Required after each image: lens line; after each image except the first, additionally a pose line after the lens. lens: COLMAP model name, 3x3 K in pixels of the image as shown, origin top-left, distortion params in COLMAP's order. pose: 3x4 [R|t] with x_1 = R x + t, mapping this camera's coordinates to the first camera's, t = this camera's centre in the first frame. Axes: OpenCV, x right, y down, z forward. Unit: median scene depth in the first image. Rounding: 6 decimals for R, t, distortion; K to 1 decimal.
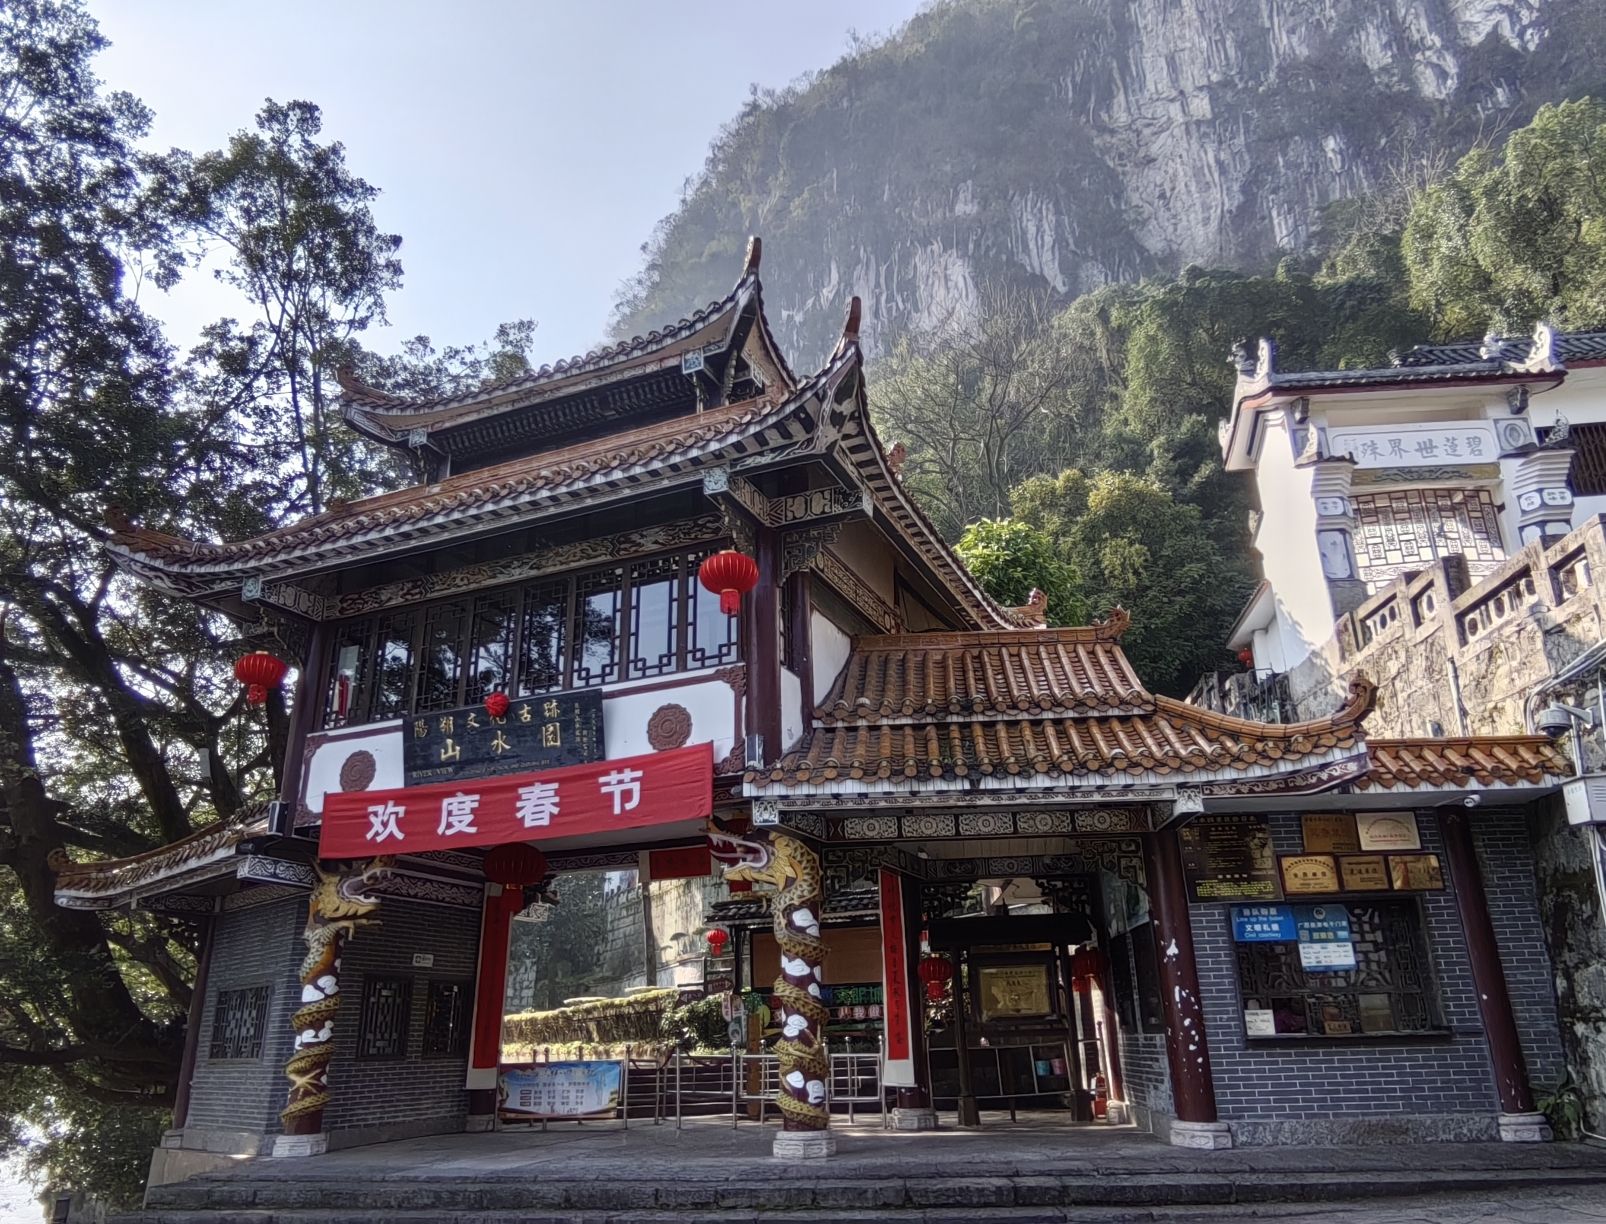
lens RADIAL K [[1090.2, 0, 826.9], [0, 1090.2, 633.1], [0, 0, 1]] dist [-0.002702, -0.007503]
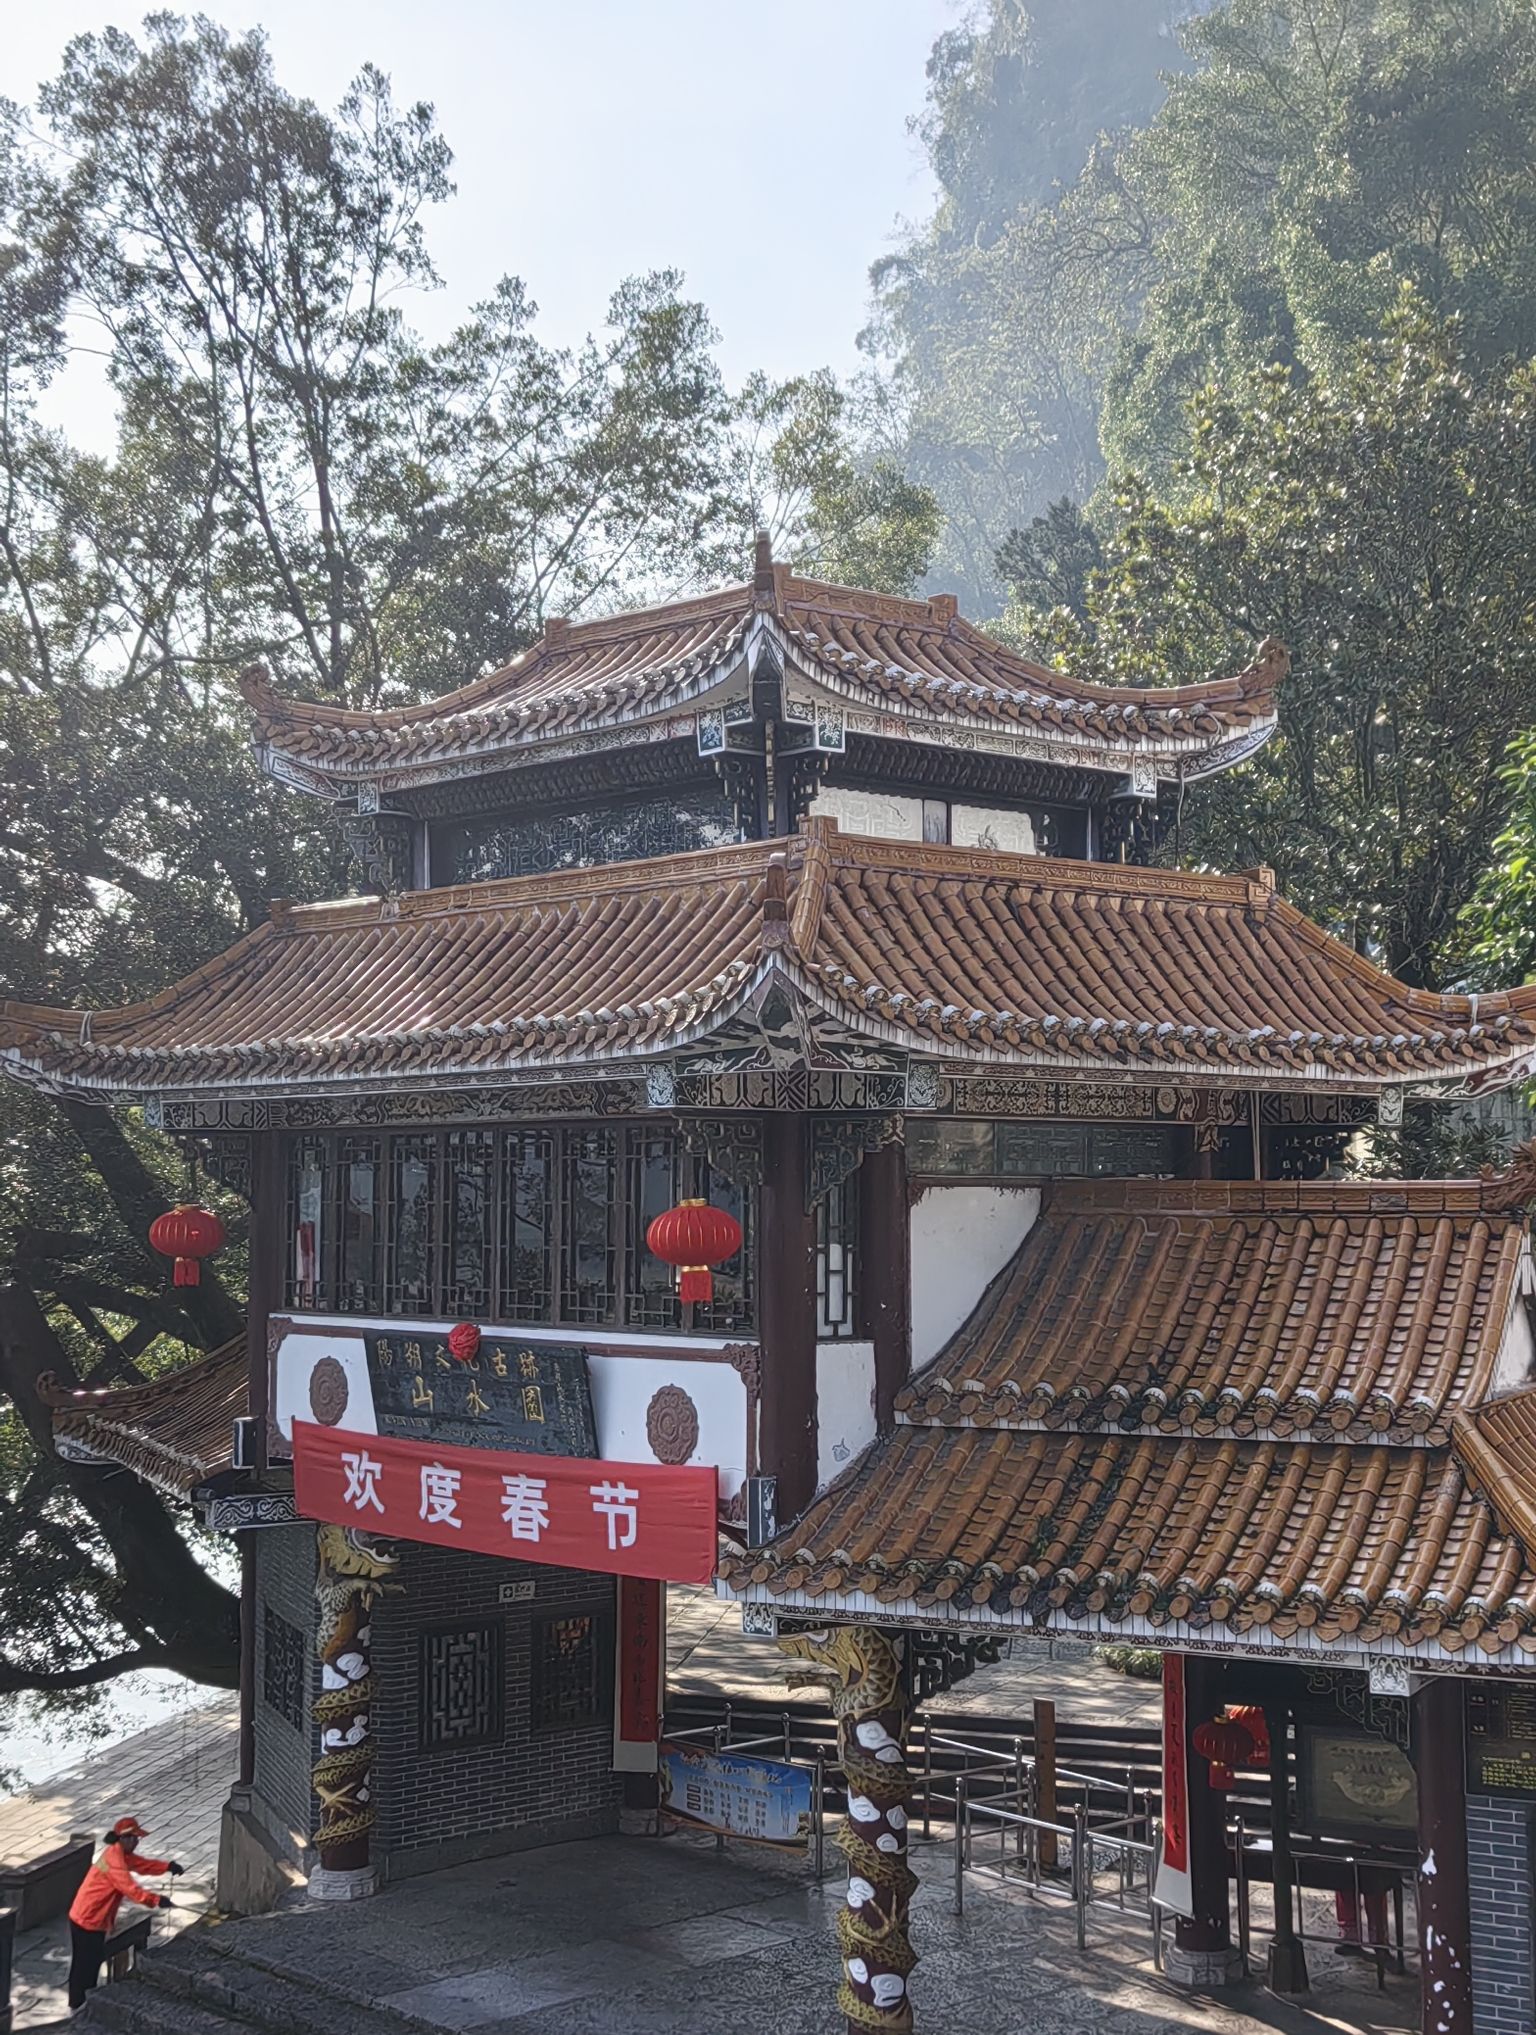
lens RADIAL K [[2696.2, 0, 768.0], [0, 2696.2, 1017.5], [0, 0, 1]] dist [0.008243, 0.035235]
pose [[0.899853, -0.002833, -0.436184, 0.569200], [0.130081, 0.956221, 0.262147, -0.524454], [0.416345, -0.292633, 0.860827, -0.255828]]
